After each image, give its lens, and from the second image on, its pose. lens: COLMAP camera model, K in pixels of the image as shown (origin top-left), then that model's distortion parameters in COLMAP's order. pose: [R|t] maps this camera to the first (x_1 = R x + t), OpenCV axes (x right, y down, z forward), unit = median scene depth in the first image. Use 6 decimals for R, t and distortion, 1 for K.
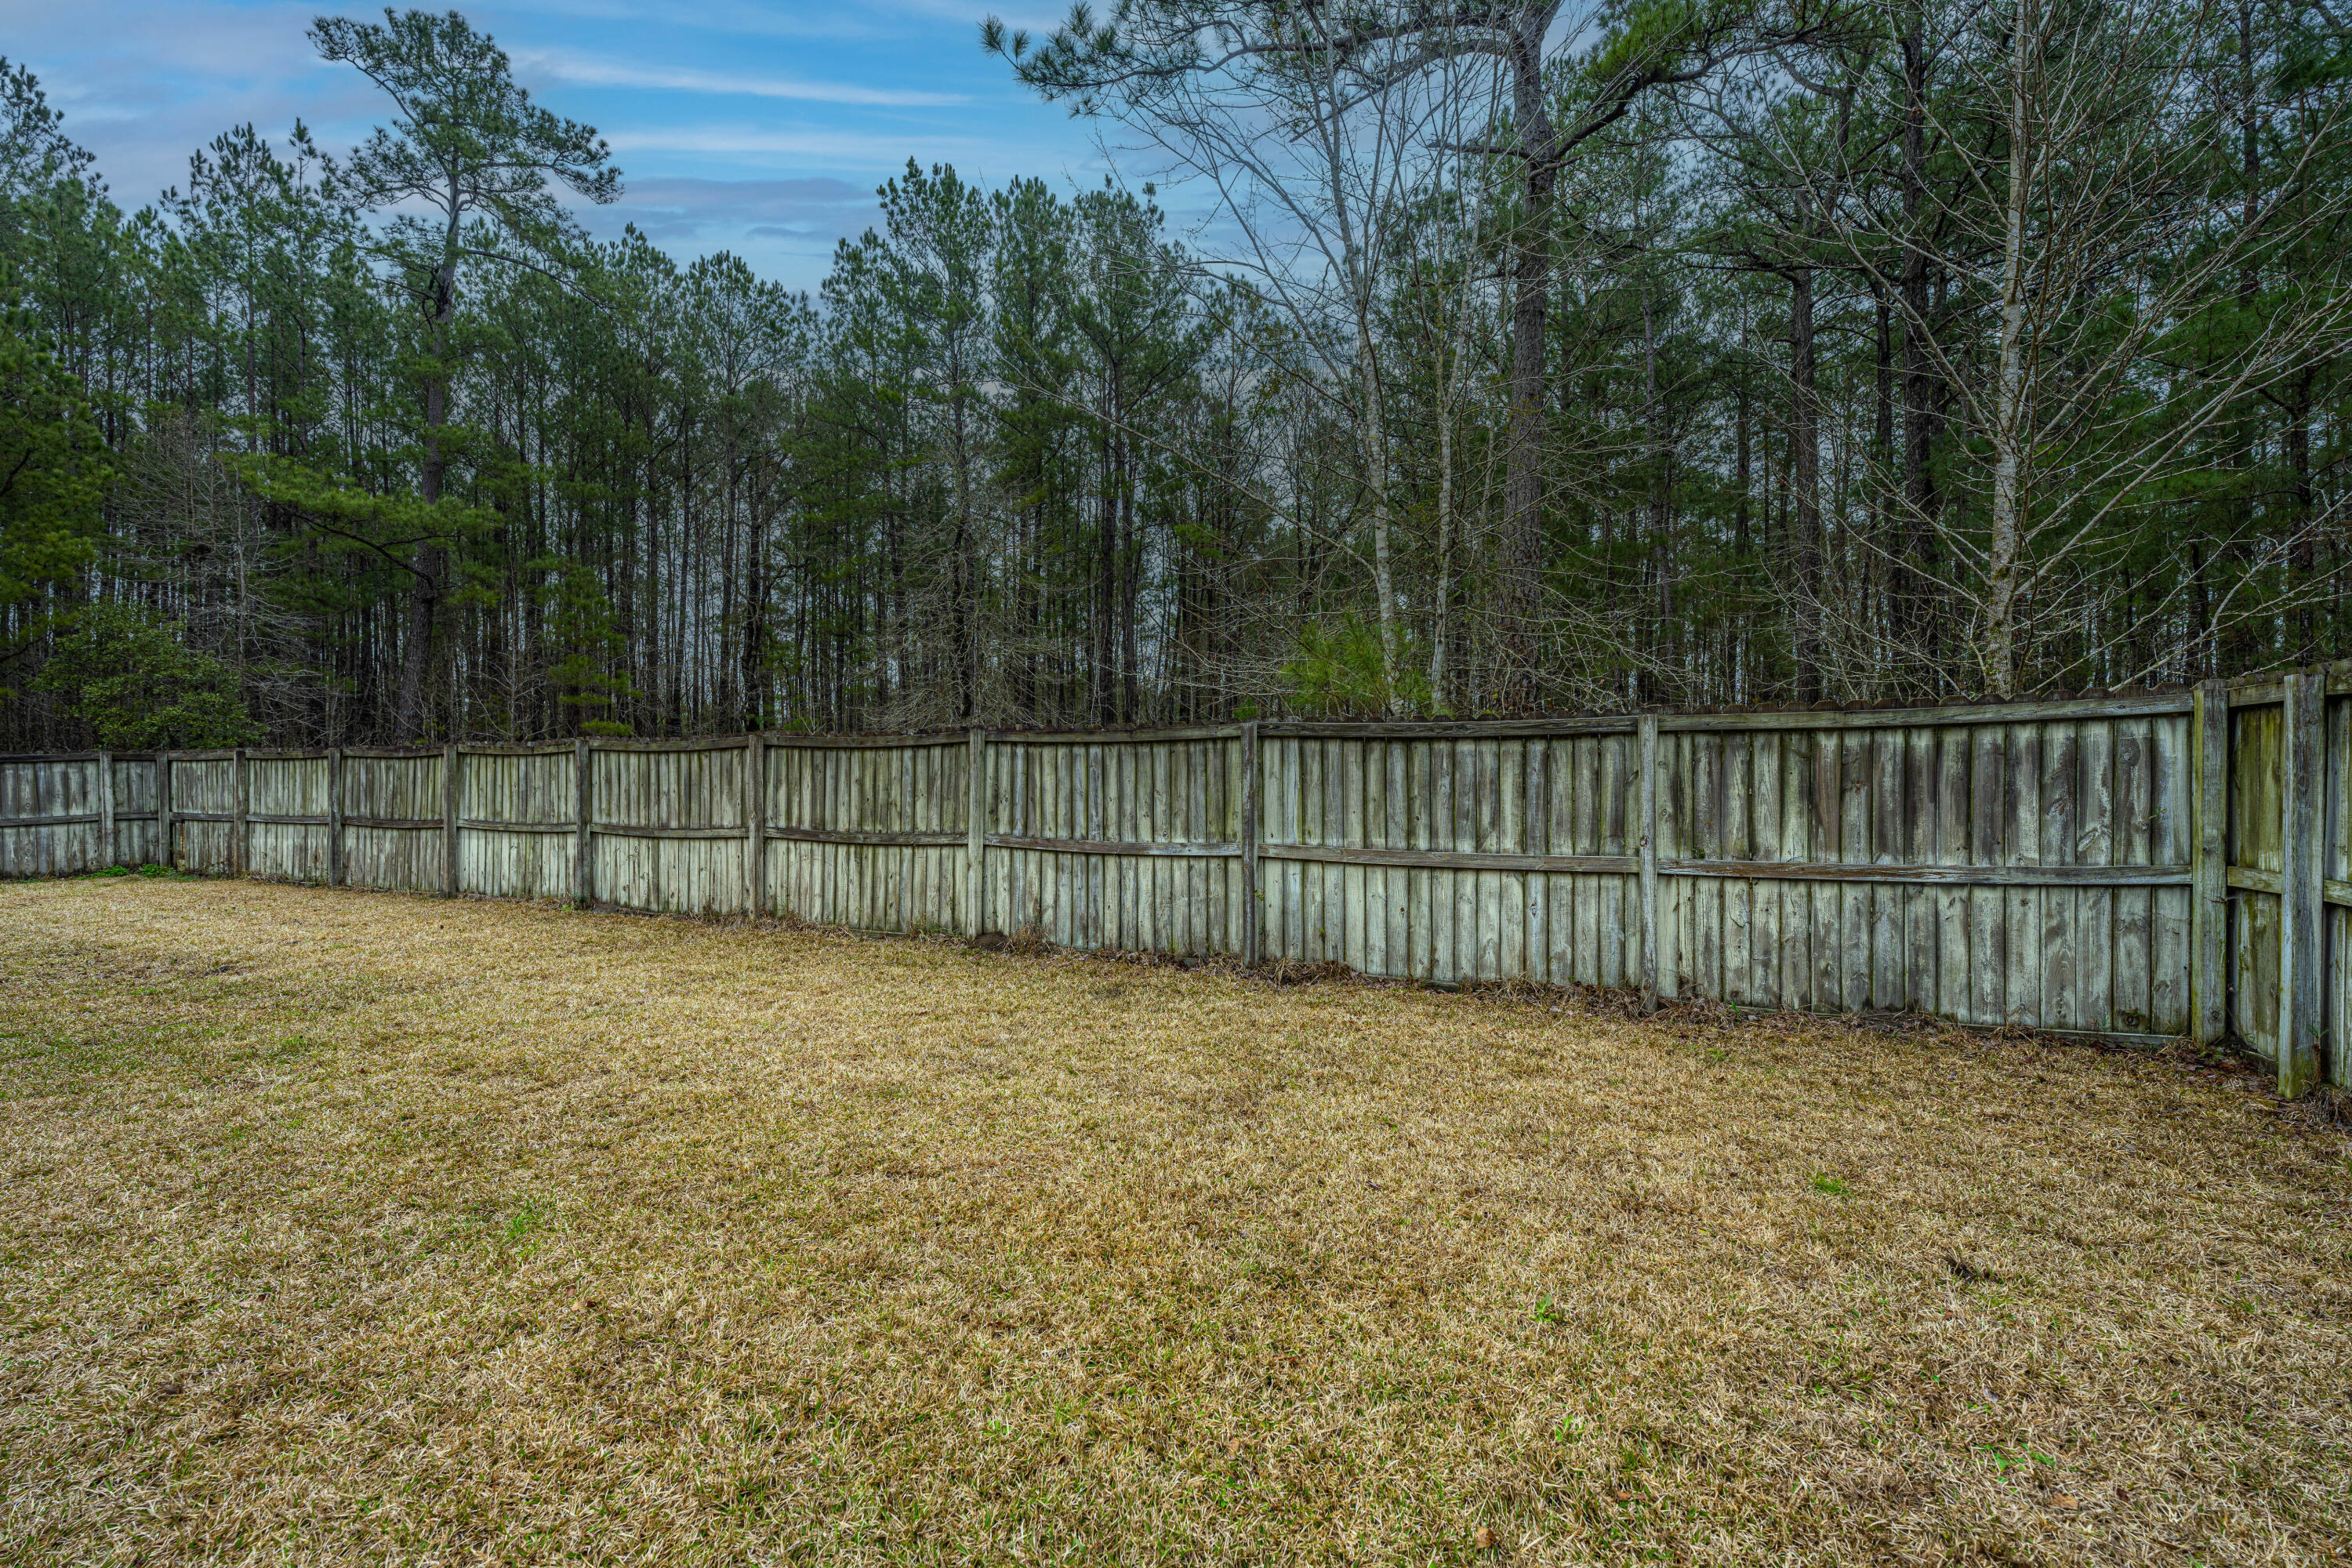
lens RADIAL K [[938.2, 0, 1176.0], [0, 938.2, 784.0], [0, 0, 1]] dist [-0.001109, -0.000149]
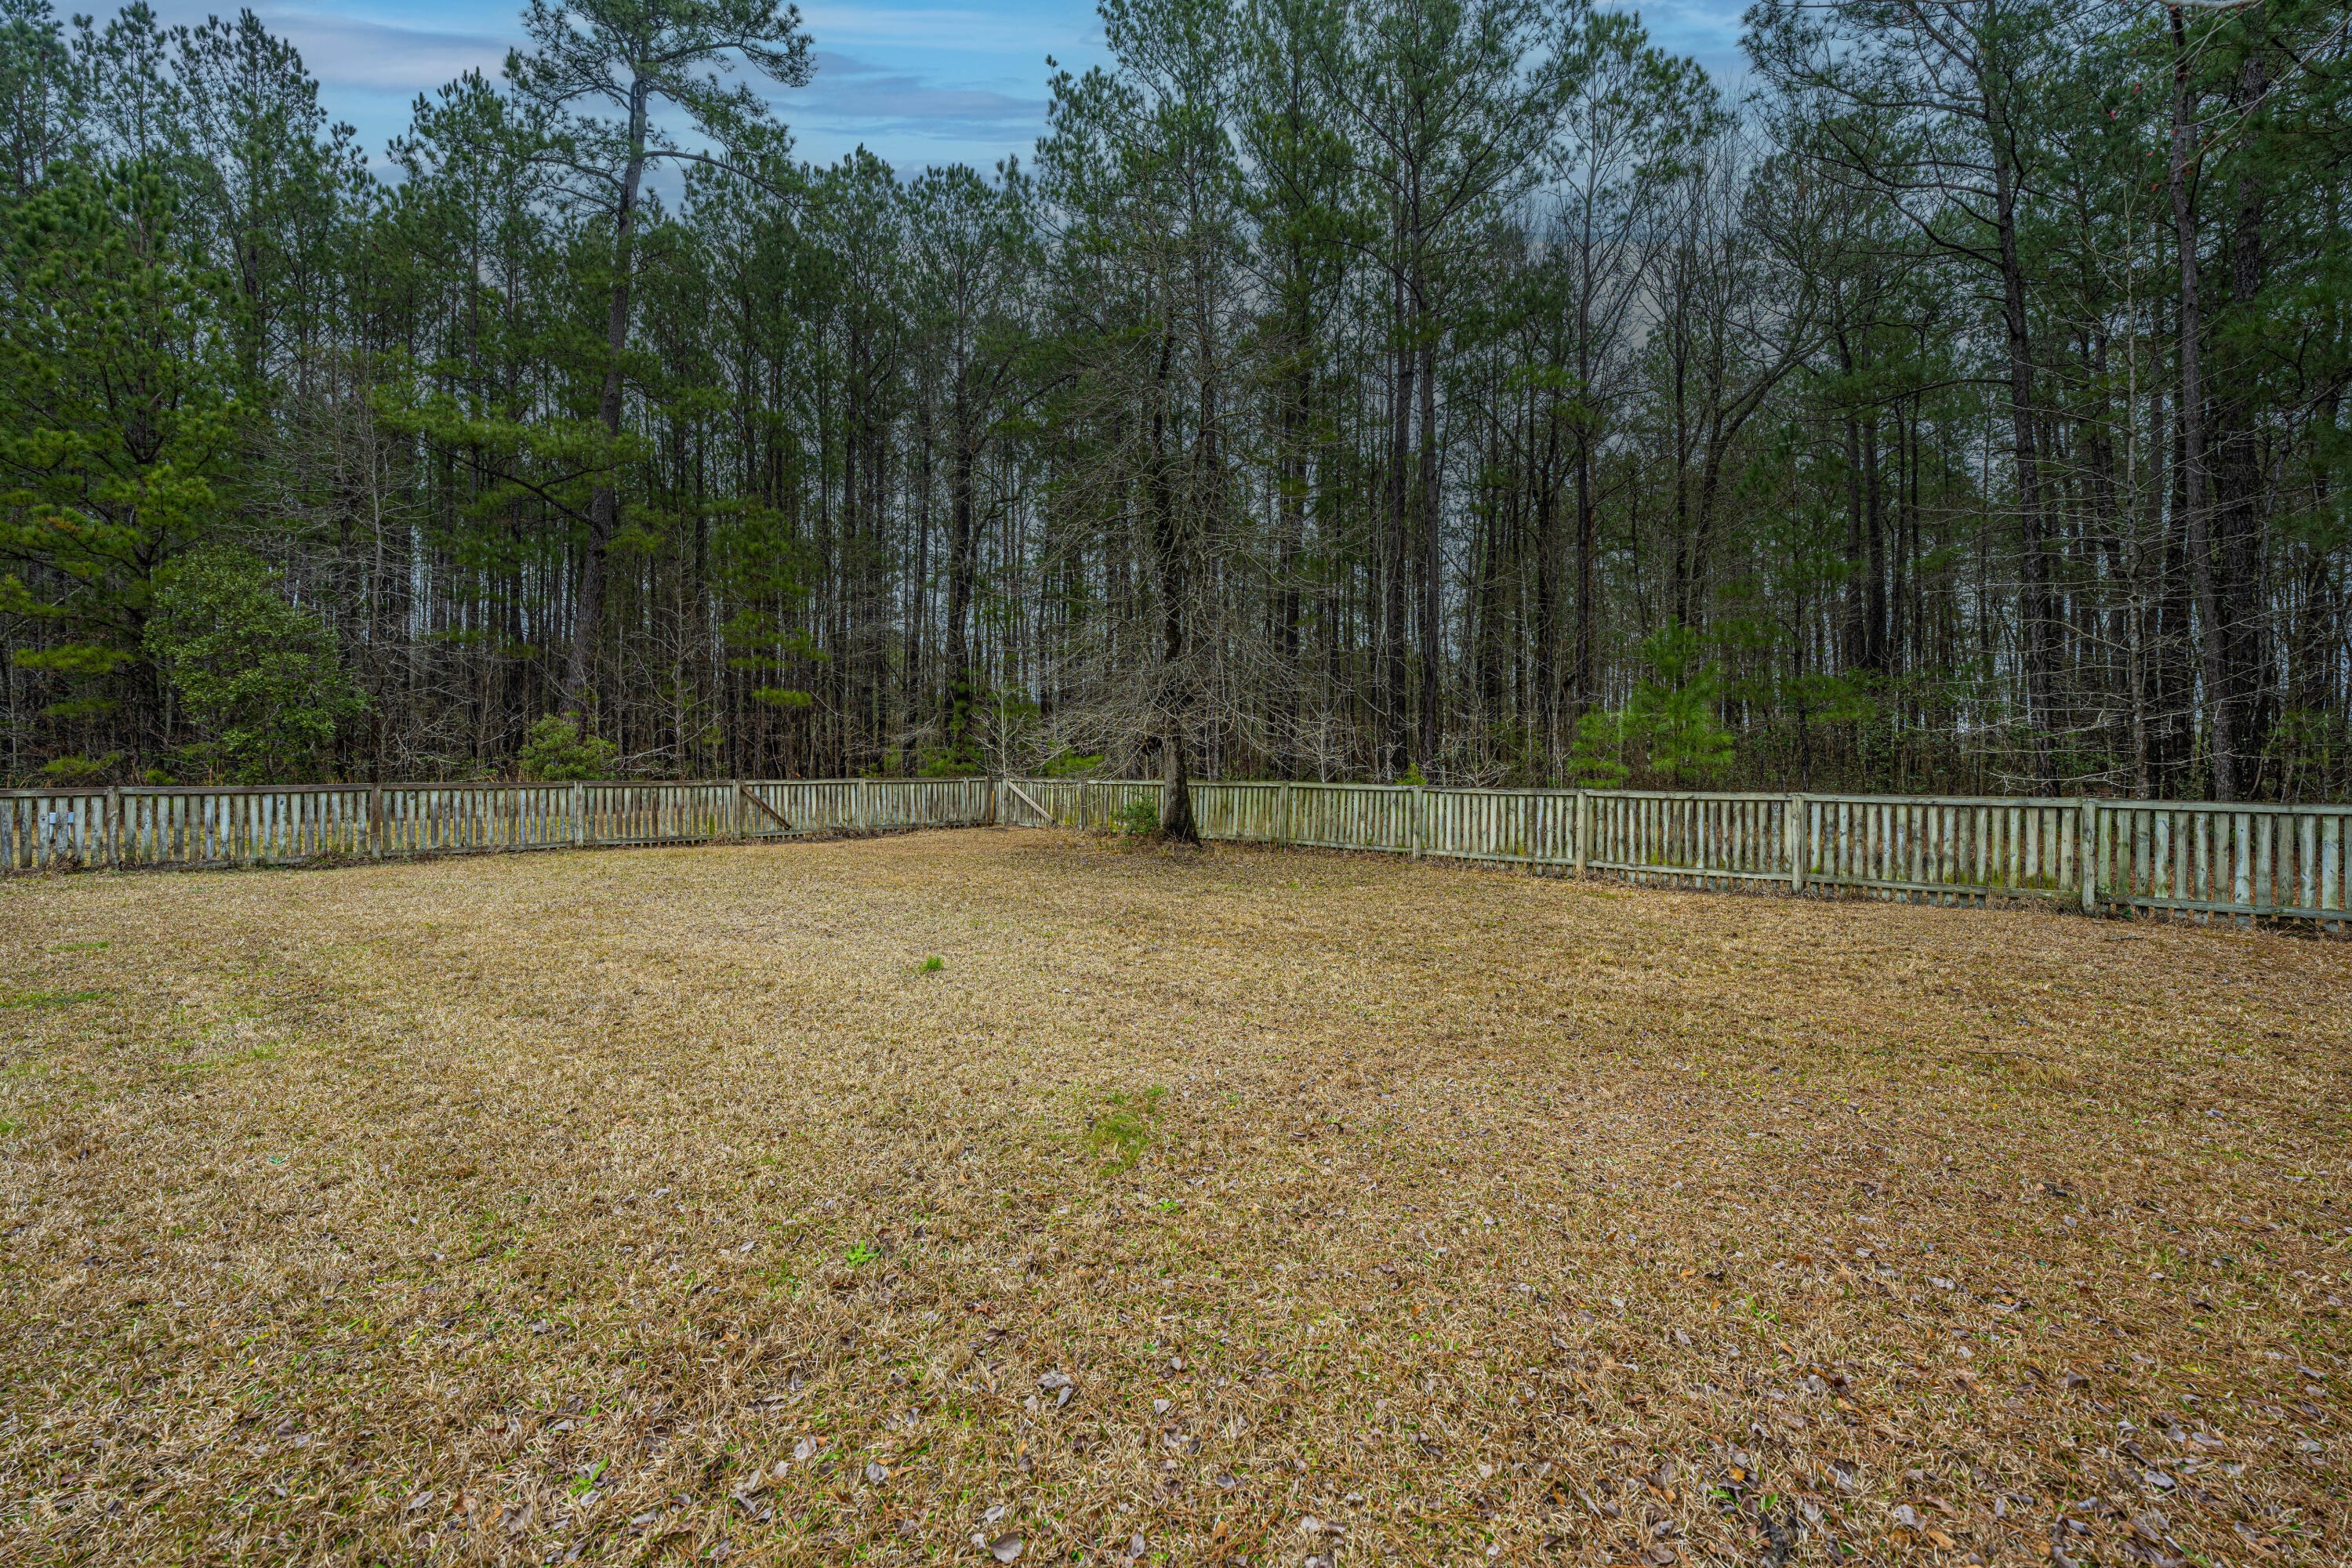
lens RADIAL K [[938.2, 0, 1176.0], [0, 938.2, 784.0], [0, 0, 1]] dist [-0.001109, -0.000149]
pose [[0.954101, 0.006367, -0.299416, -0.020998], [-0.004142, 0.999959, 0.008064, 0.010994], [0.299455, -0.006454, 0.954089, 0.284828]]
